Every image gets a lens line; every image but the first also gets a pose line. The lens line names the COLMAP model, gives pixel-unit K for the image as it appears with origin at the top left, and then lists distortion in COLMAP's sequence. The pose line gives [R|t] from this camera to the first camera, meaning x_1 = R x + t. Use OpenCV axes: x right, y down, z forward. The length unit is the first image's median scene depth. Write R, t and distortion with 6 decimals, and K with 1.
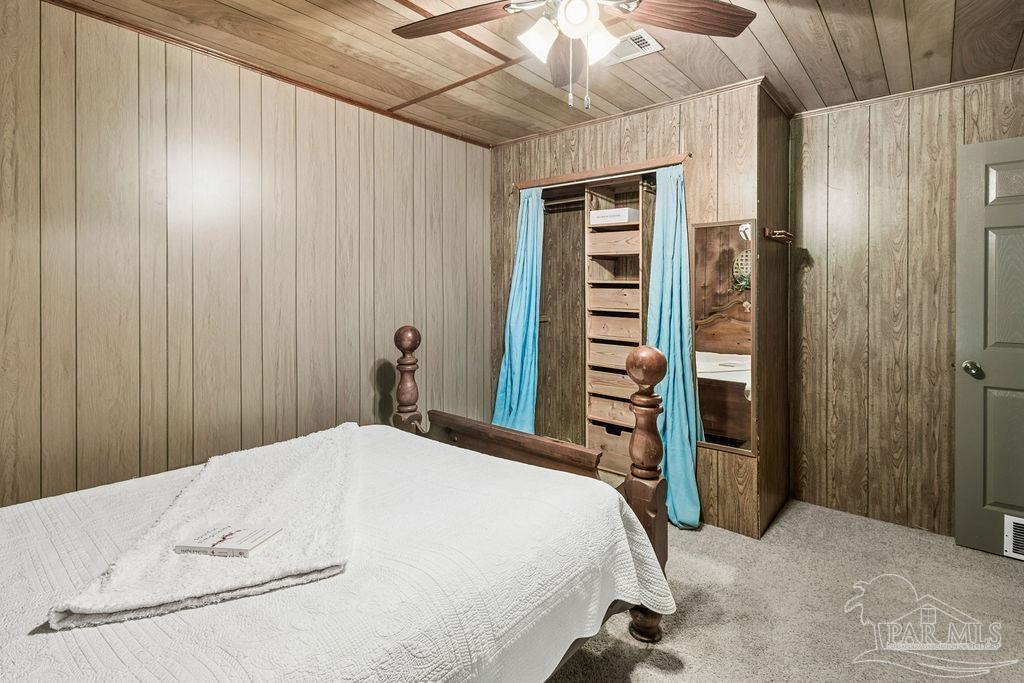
lens RADIAL K [[479.7, 0, 527.3], [0, 479.7, 297.1], [0, 0, 1]] dist [0.008003, -0.001292]
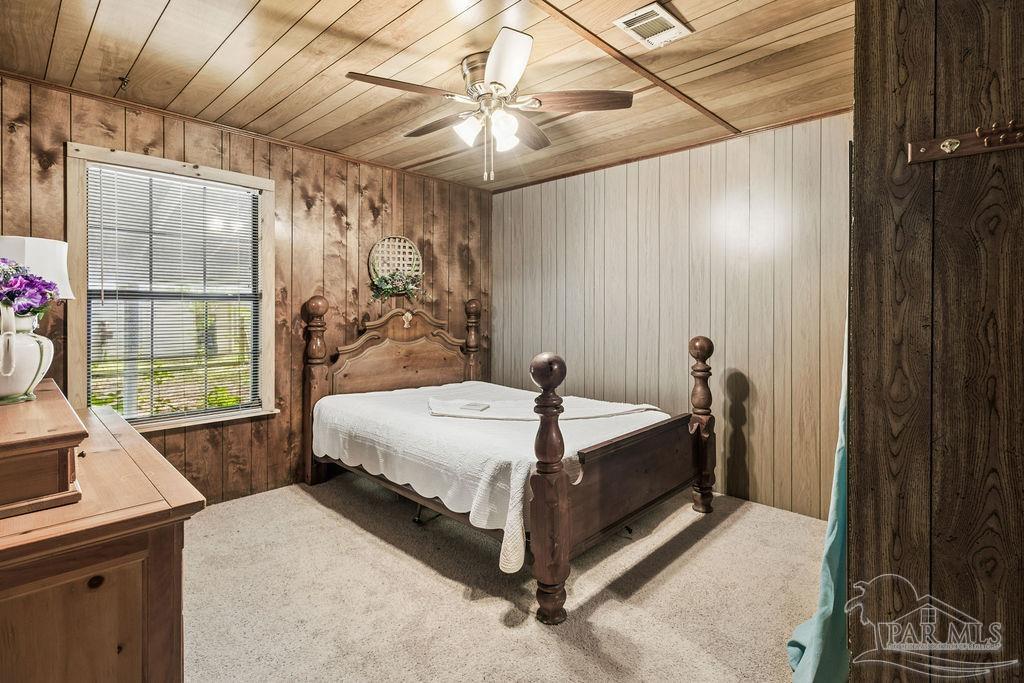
lens RADIAL K [[479.7, 0, 524.1], [0, 479.7, 312.9], [0, 0, 1]] dist [0.008003, -0.001292]
pose [[-0.030953, 0.000225, -0.999521, 0.928165], [-0.006254, 0.999980, 0.000419, 0.009668], [0.999501, 0.006264, -0.030951, 0.676503]]
